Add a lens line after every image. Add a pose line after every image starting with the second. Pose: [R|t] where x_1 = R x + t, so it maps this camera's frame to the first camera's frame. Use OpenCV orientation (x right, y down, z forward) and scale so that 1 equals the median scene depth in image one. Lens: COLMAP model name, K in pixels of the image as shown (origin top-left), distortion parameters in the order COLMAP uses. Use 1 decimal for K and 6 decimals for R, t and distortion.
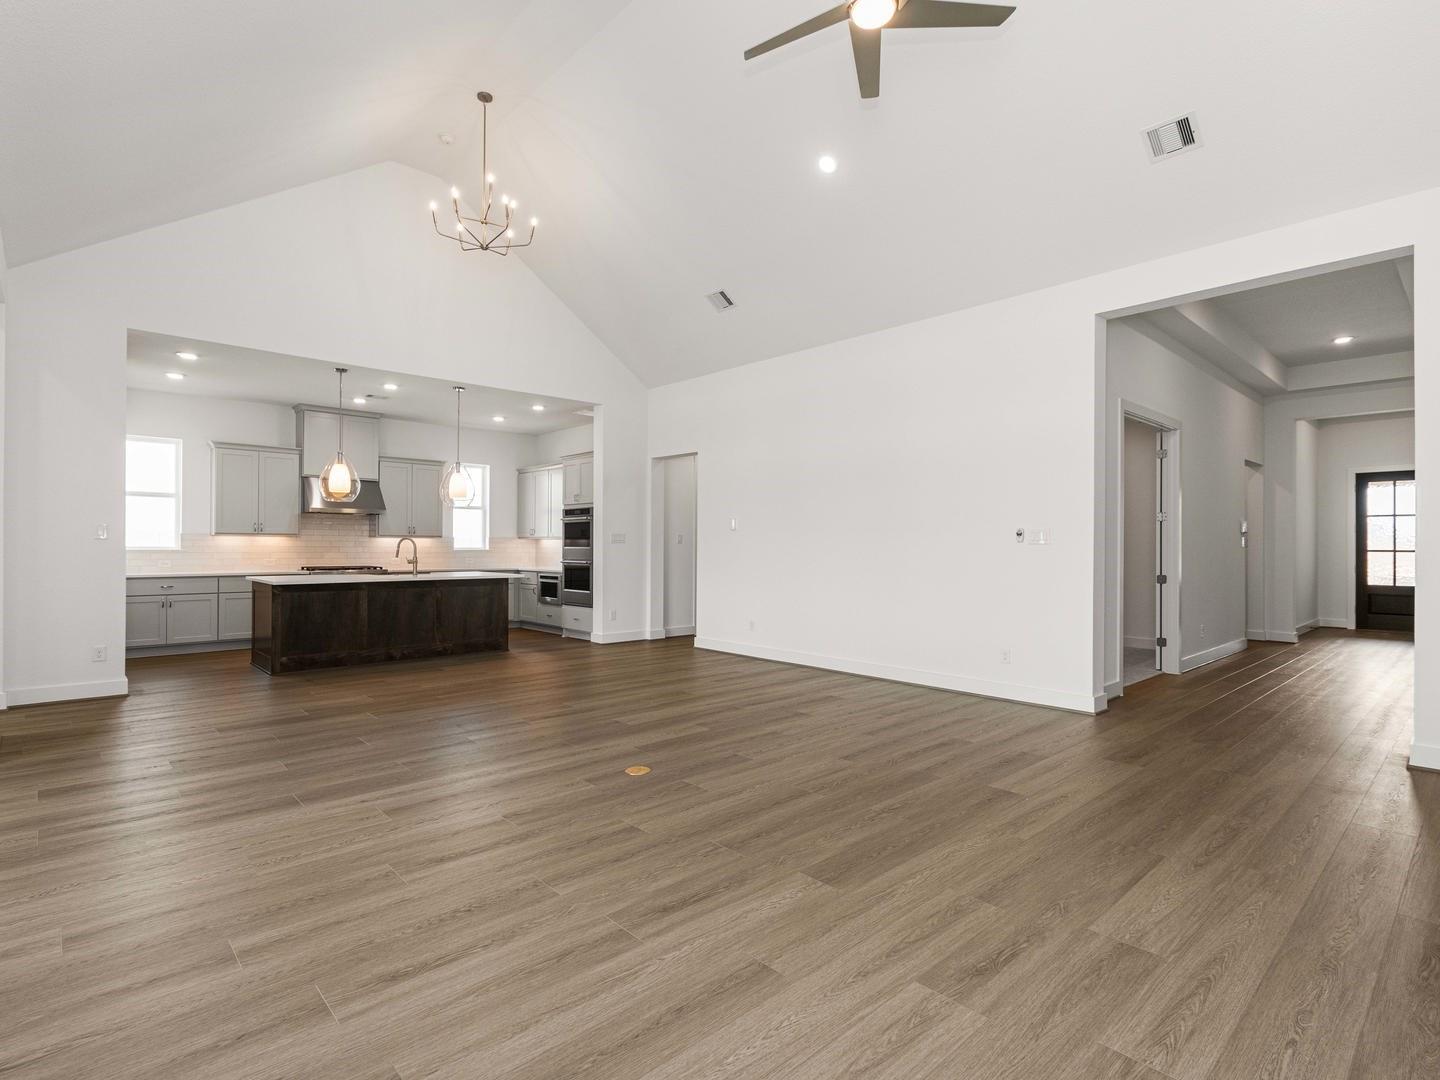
lens RADIAL K [[721.0, 0, 718.8], [0, 721.0, 547.0], [0, 0, 1]] dist [0.001871, -0.000216]
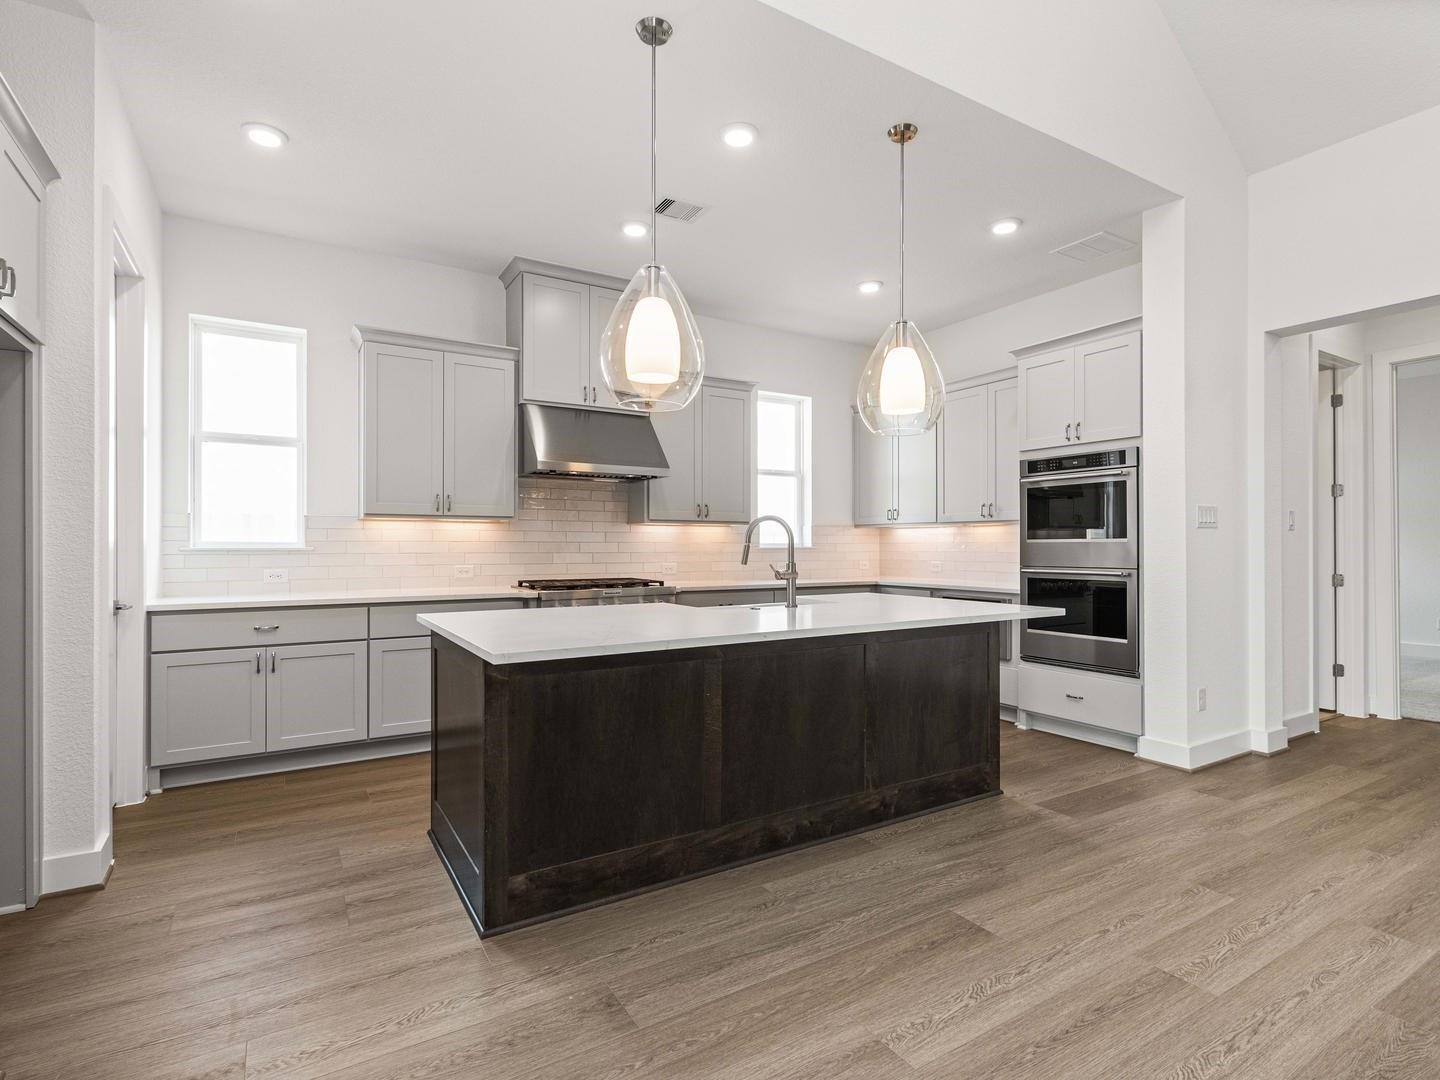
lens RADIAL K [[721.0, 0, 718.8], [0, 721.0, 547.0], [0, 0, 1]] dist [0.001871, -0.000216]
pose [[0.980025, -0.004169, -0.198832, -0.365378], [0.004645, 0.999987, 0.001932, 0.003322], [0.198822, -0.002817, 0.980032, 0.569256]]
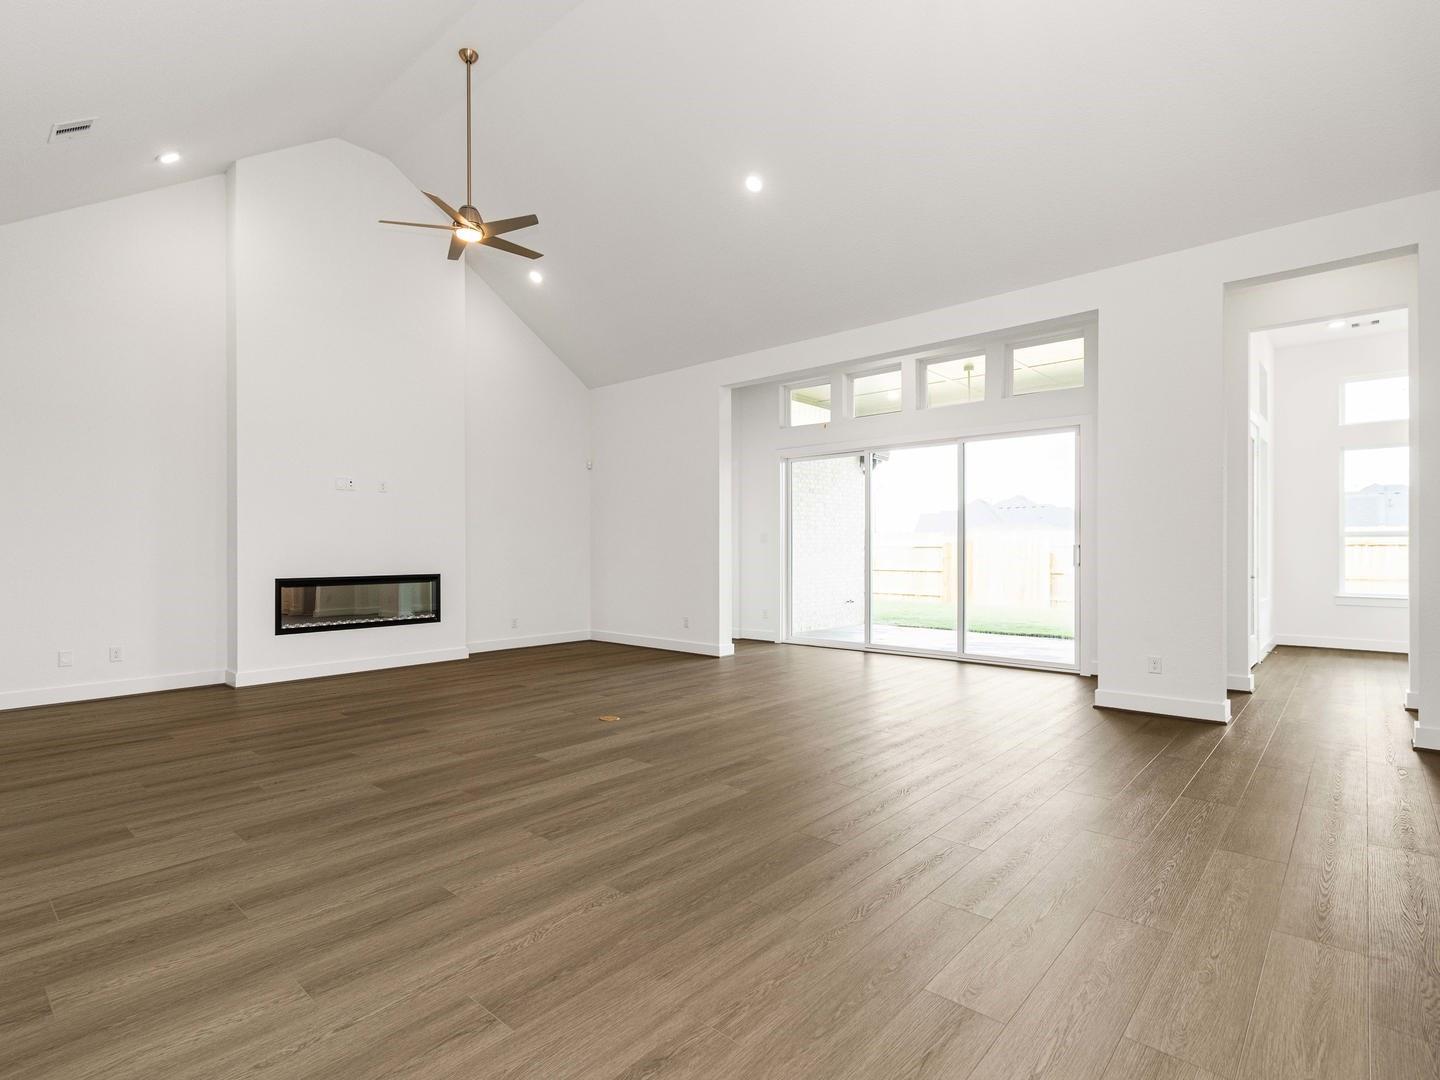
lens RADIAL K [[721.0, 0, 718.8], [0, 721.0, 547.0], [0, 0, 1]] dist [0.001871, -0.000216]
pose [[-0.994851, 0.000504, -0.101348, -0.082929], [0.001408, 0.999960, -0.008853, 0.008104], [0.101339, -0.008950, -0.994812, 1.077065]]
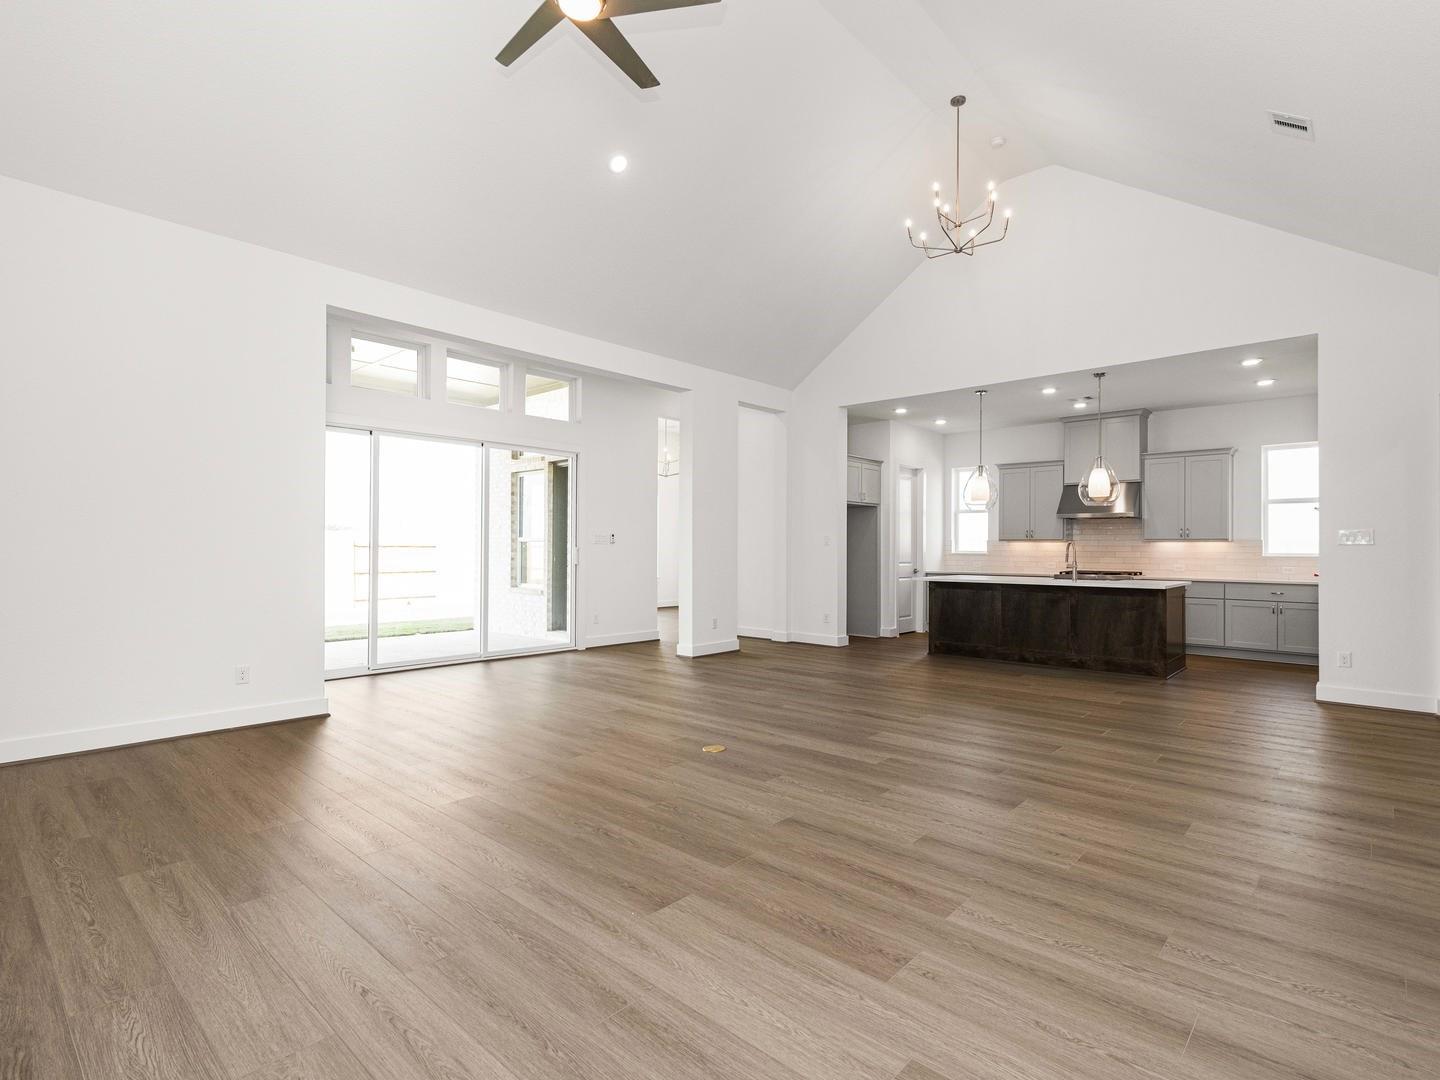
lens RADIAL K [[711.5, 0, 718.3], [0, 711.5, 557.4], [0, 0, 1]] dist [0.007327, 0.000320]
pose [[0.089610, 0.007707, -0.995947, 0.461046], [-0.003491, 0.999966, 0.007424, 0.002732], [0.995971, 0.002812, 0.089634, 0.425060]]
